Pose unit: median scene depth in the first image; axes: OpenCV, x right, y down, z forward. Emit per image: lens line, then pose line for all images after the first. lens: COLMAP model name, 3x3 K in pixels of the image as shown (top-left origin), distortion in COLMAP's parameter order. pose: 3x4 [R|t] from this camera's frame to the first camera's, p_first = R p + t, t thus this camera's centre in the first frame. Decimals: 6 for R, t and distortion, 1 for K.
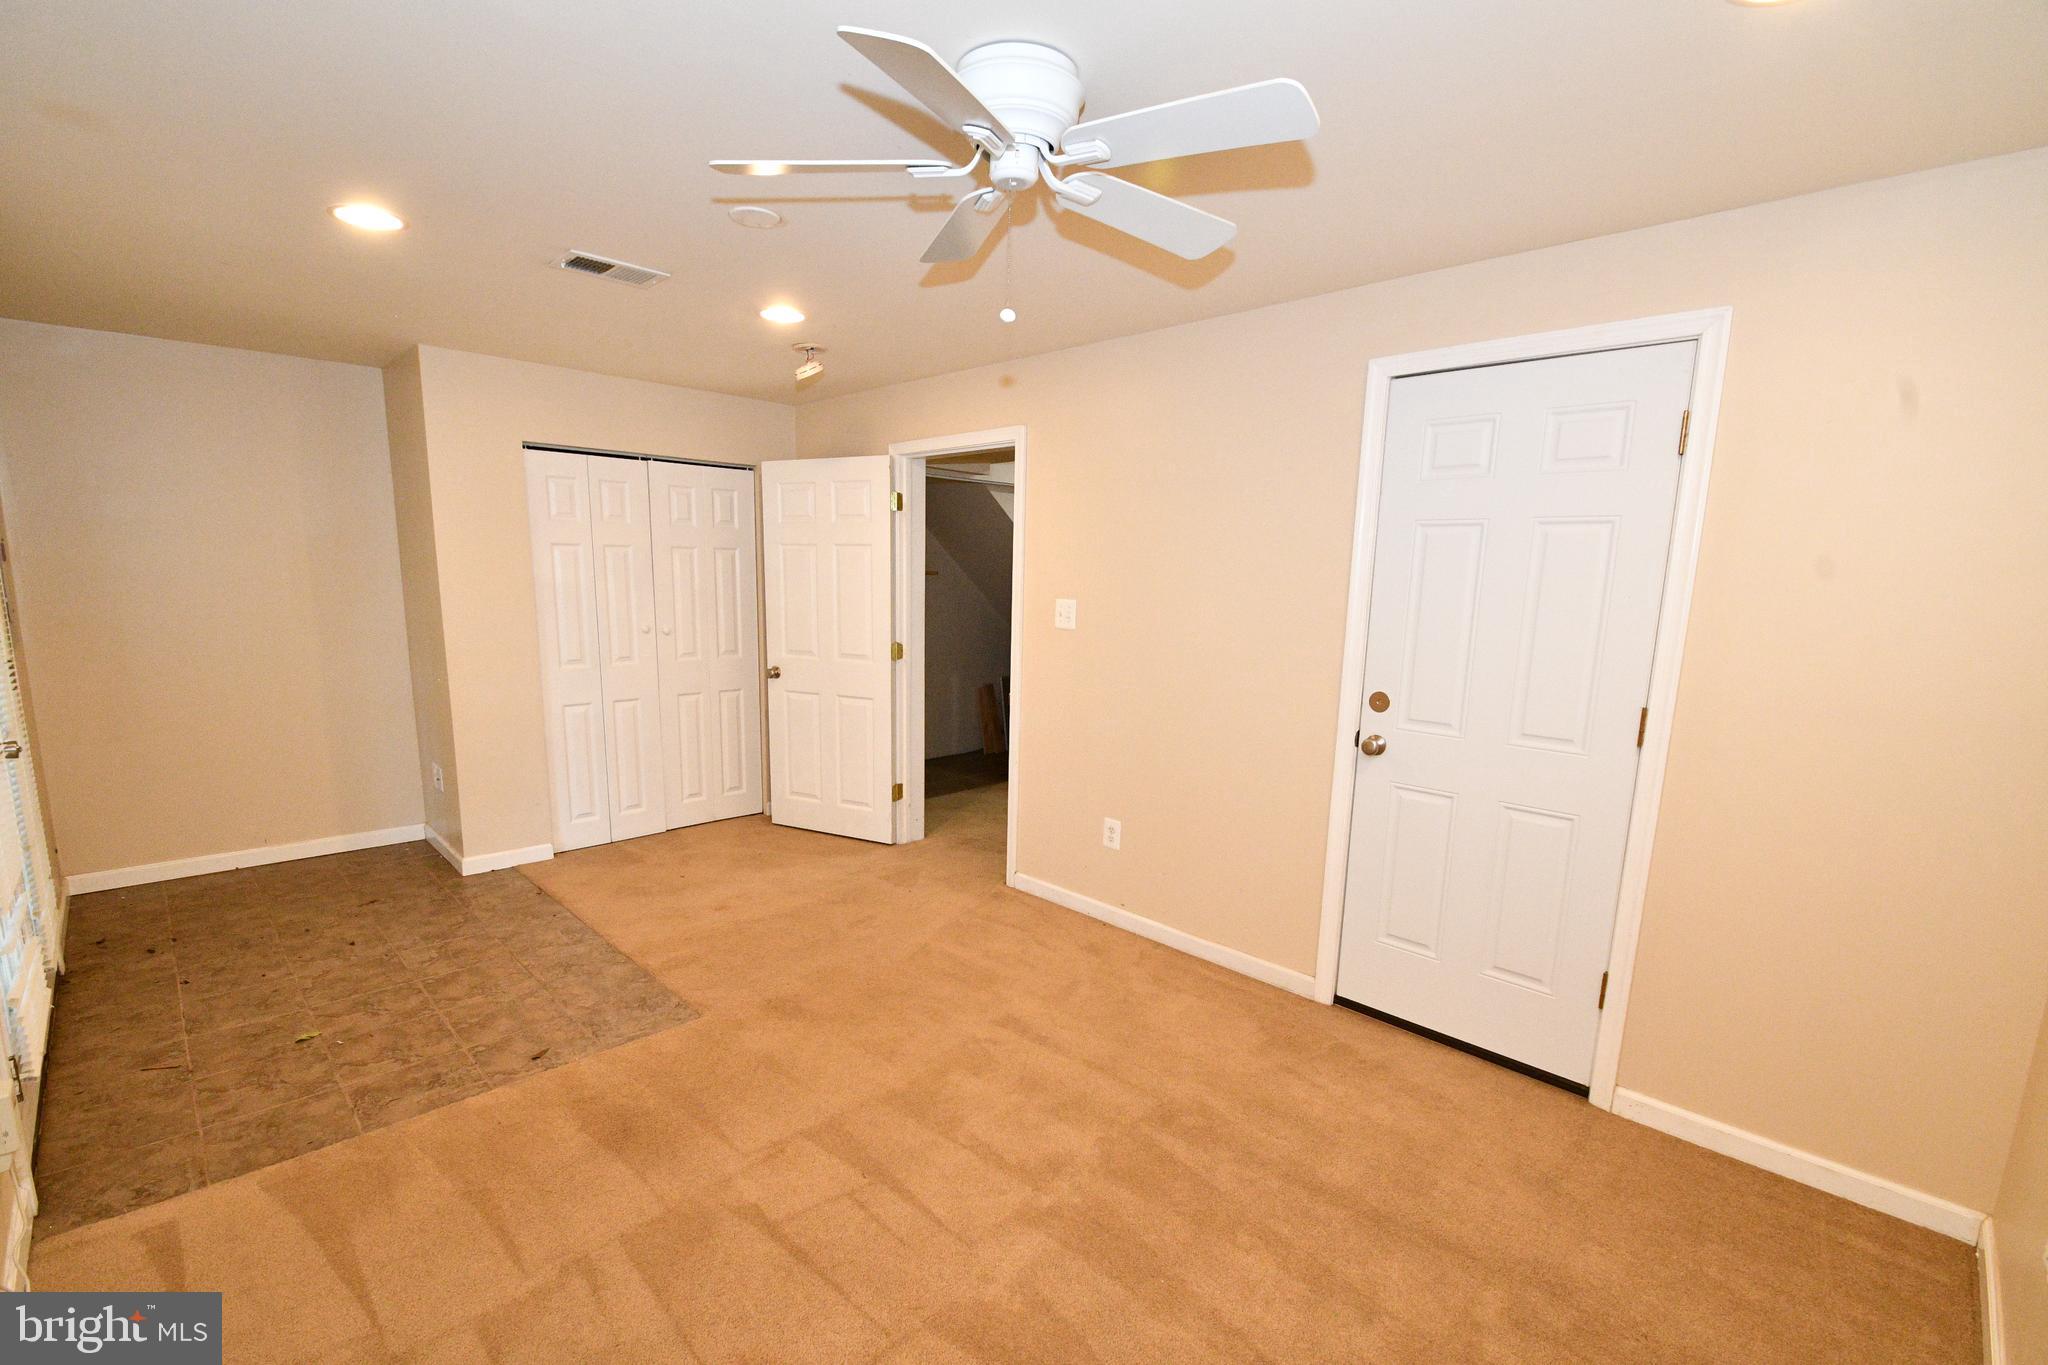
lens RADIAL K [[897.9, 0, 1009.9], [0, 897.9, 723.5], [0, 0, 1]] dist [0.002251, -0.011606]
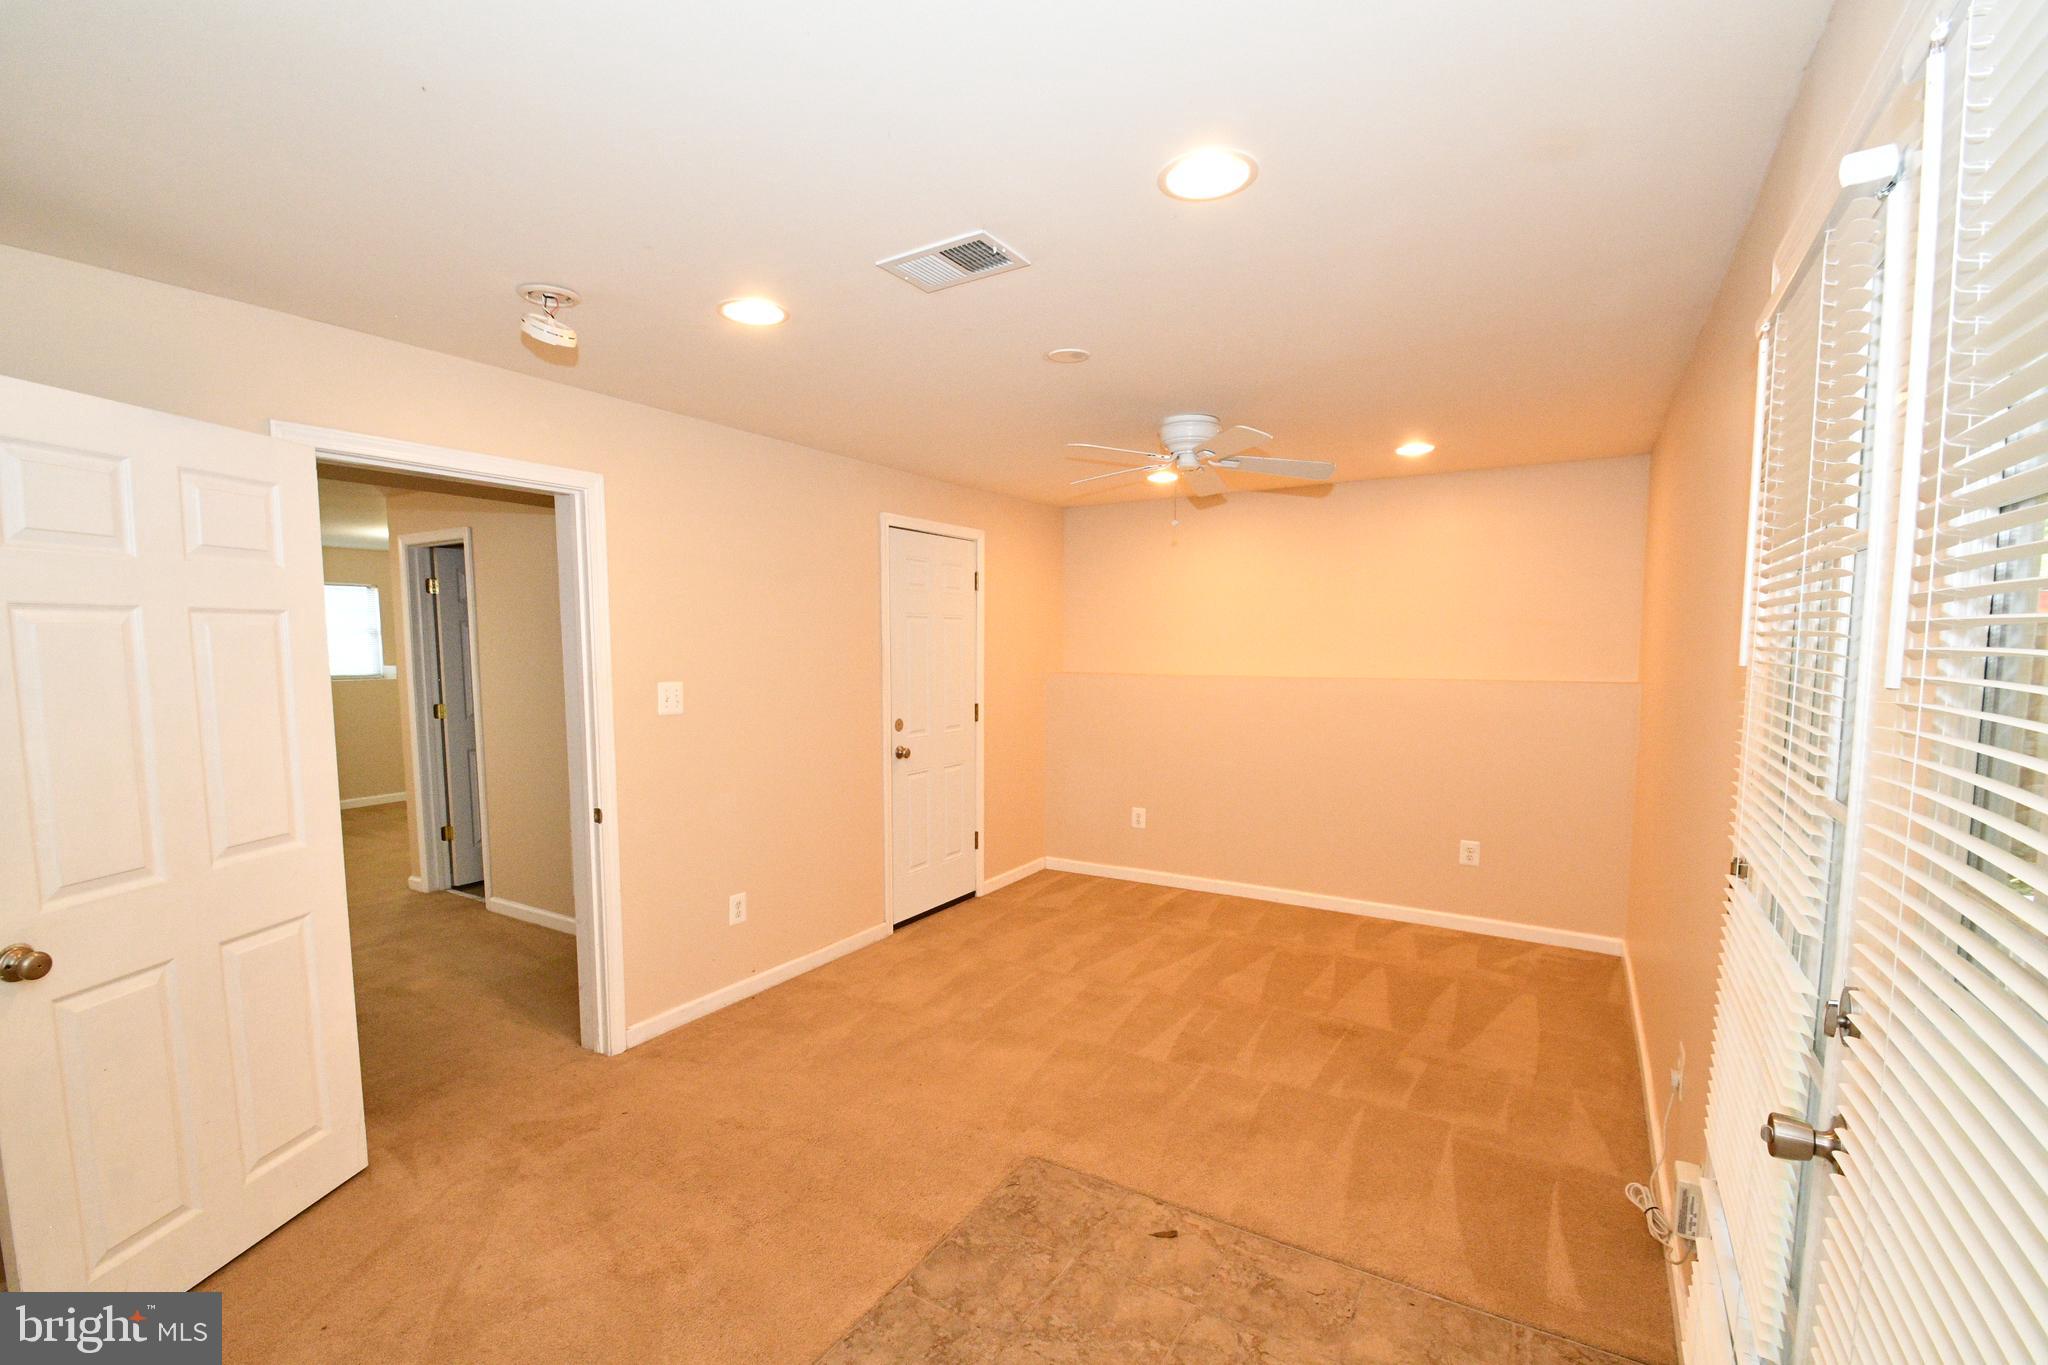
lens RADIAL K [[897.9, 0, 1009.9], [0, 897.9, 723.5], [0, 0, 1]] dist [0.002251, -0.011606]
pose [[-0.240023, -0.109664, 0.964553, -1.088985], [0.157520, 0.976032, 0.150167, -0.218853], [-0.957902, 0.187979, -0.216996, 1.073229]]
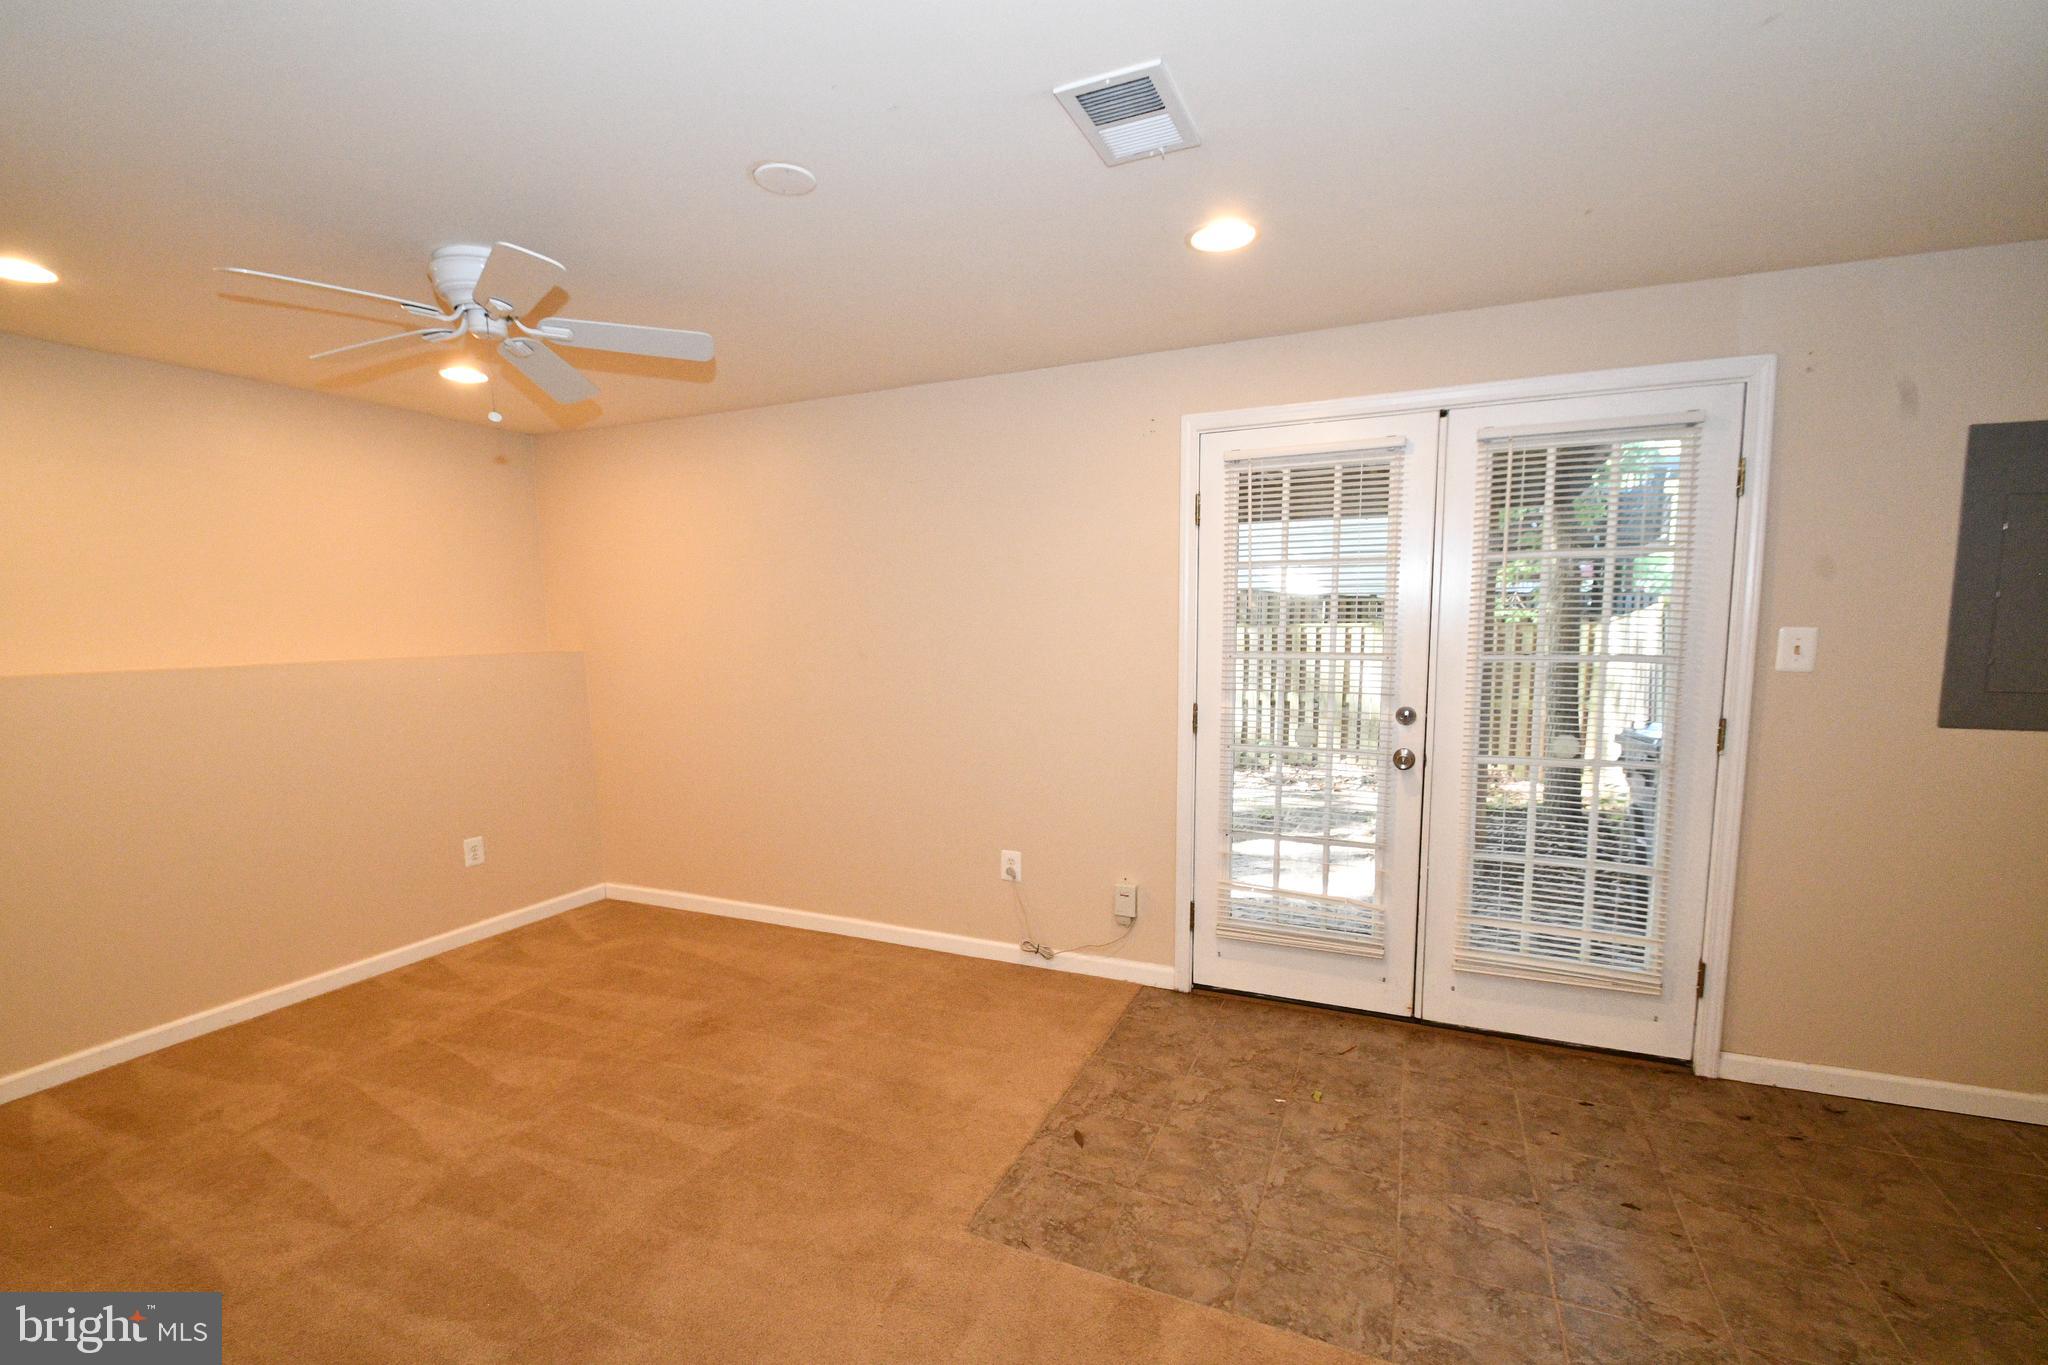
lens RADIAL K [[897.9, 0, 1009.9], [0, 897.9, 723.5], [0, 0, 1]] dist [0.002251, -0.011606]
pose [[-0.933828, 0.034202, -0.356083, -0.121534], [-0.066149, 0.961741, 0.265853, -0.248248], [0.351553, 0.271815, -0.895839, 1.468524]]
